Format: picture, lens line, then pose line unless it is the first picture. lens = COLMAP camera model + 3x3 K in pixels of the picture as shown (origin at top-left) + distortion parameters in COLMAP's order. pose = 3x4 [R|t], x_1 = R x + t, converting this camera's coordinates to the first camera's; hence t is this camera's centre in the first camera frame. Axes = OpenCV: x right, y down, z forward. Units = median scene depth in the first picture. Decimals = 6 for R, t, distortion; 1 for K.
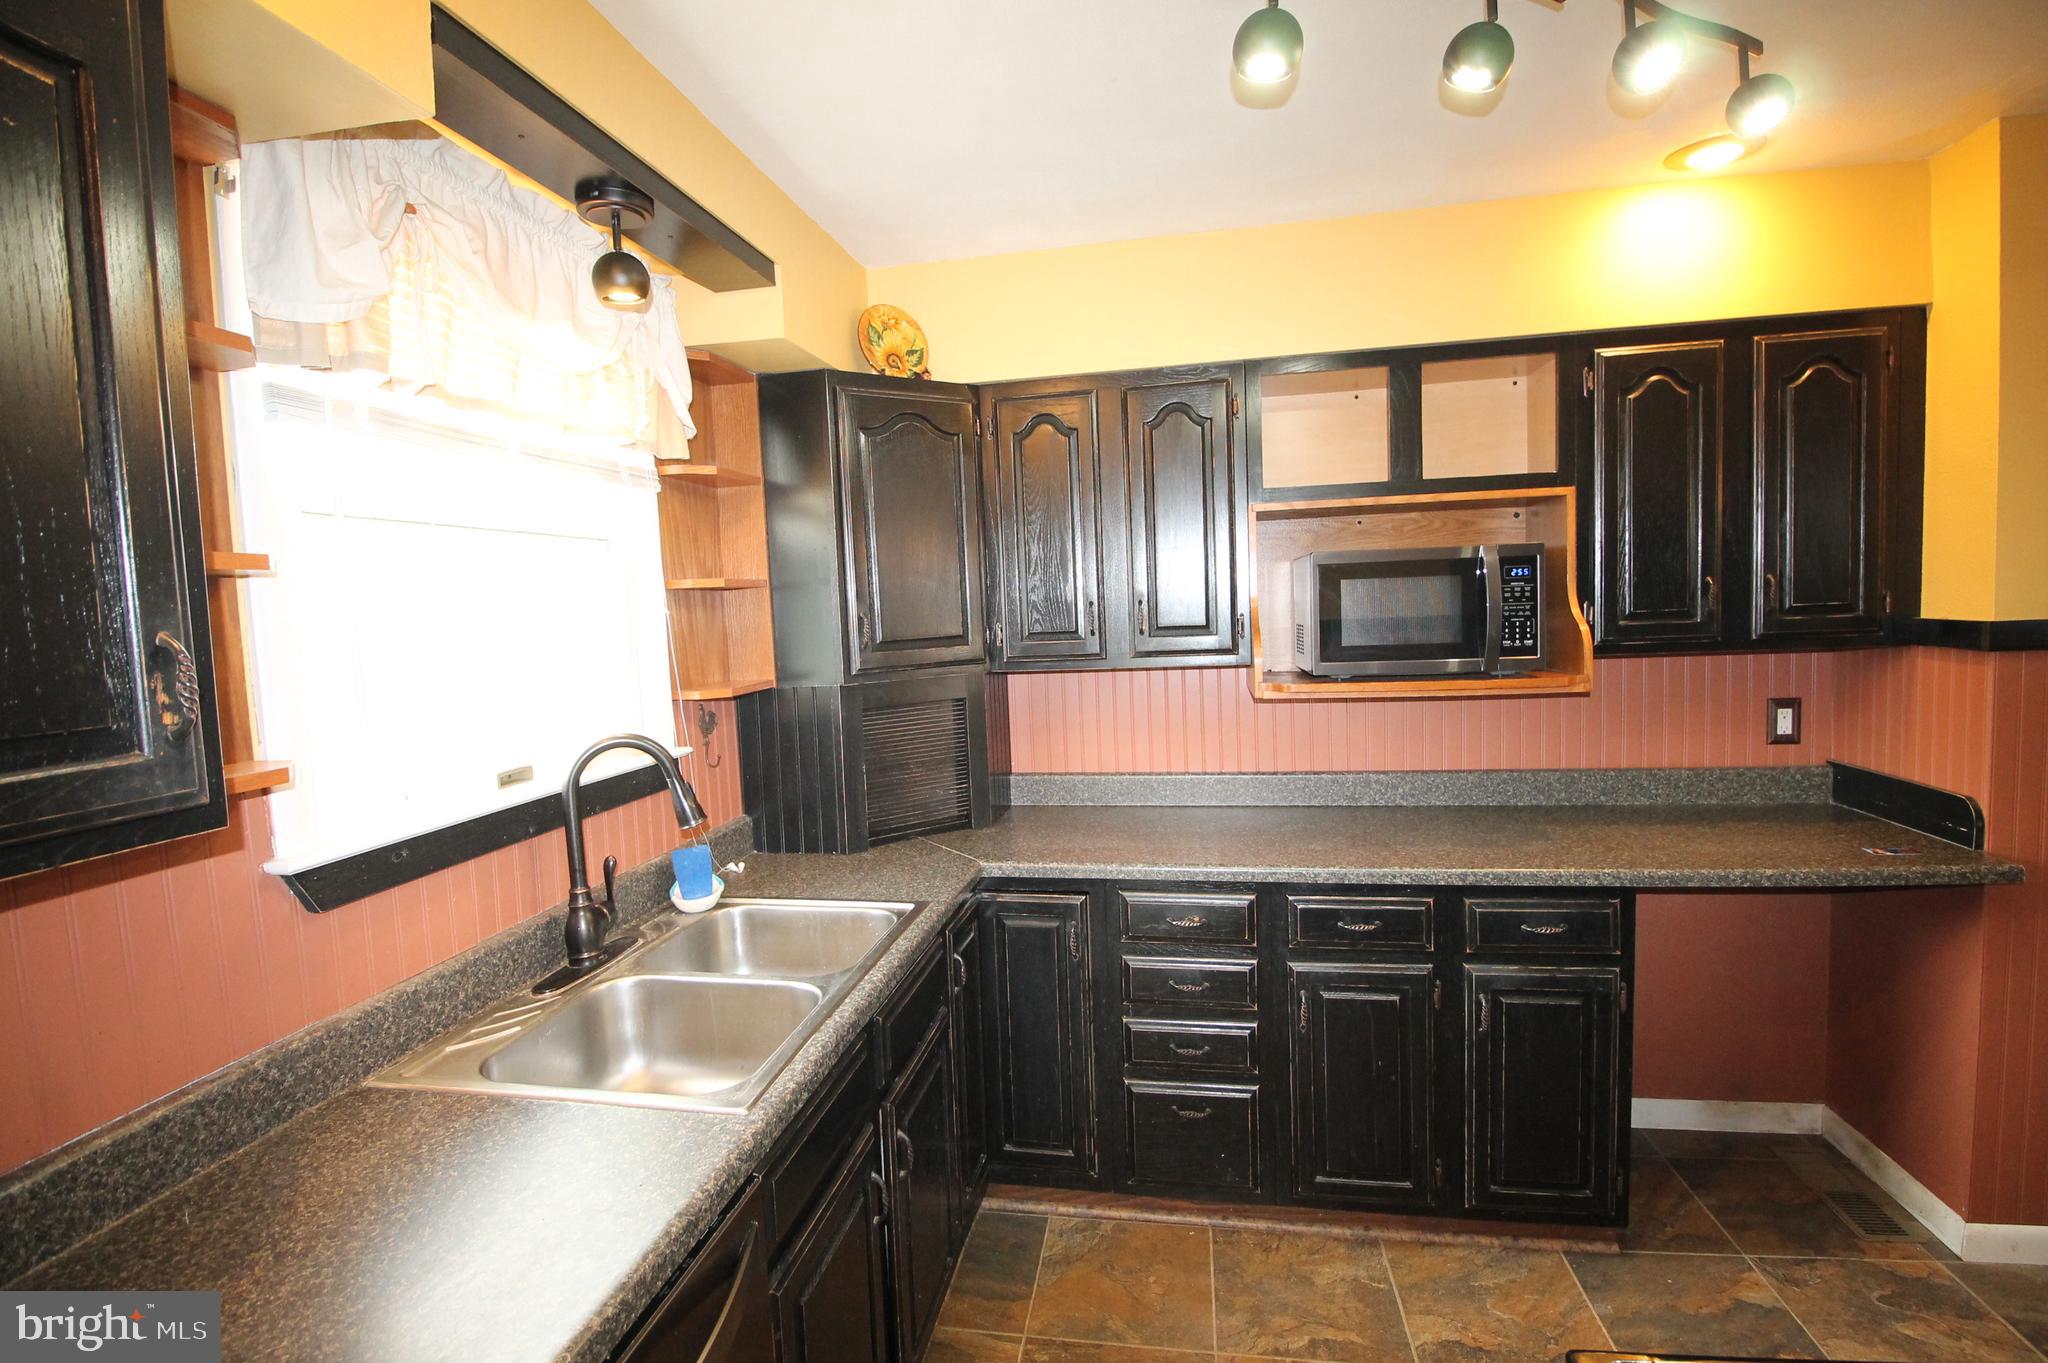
lens RADIAL K [[957.4, 0, 1024.6], [0, 957.4, 670.6], [0, 0, 1]] dist [-0.002319, -0.000298]
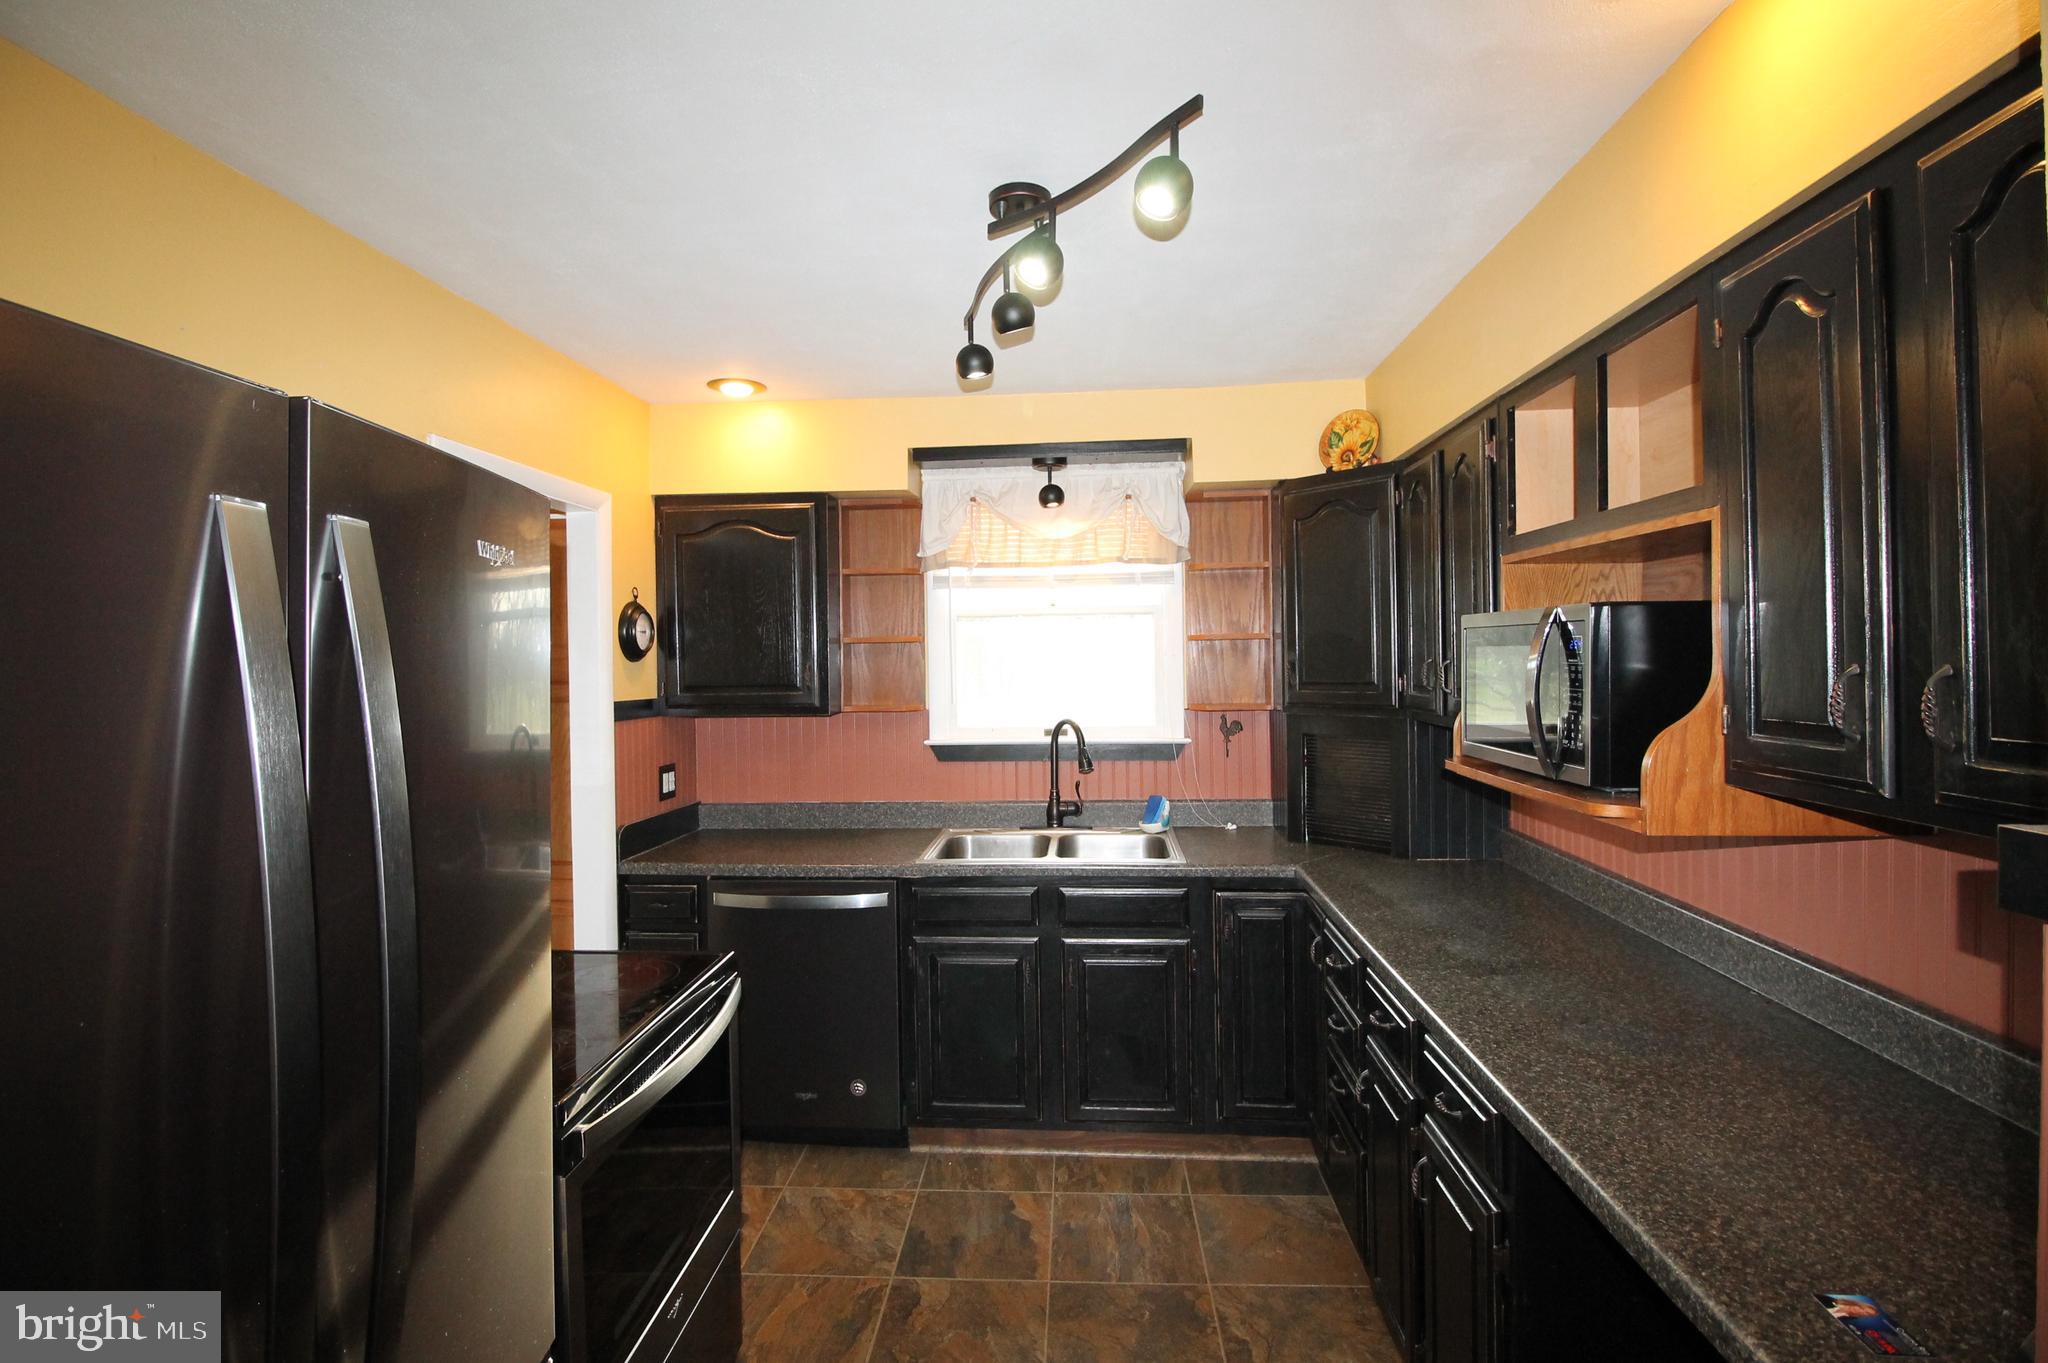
lens RADIAL K [[957.4, 0, 1024.6], [0, 957.4, 670.6], [0, 0, 1]] dist [-0.002319, -0.000298]
pose [[0.114486, 0.059326, -0.991652, 1.114793], [-0.058716, 0.996874, 0.052859, -0.095516], [0.991688, 0.052174, 0.117612, 0.488802]]
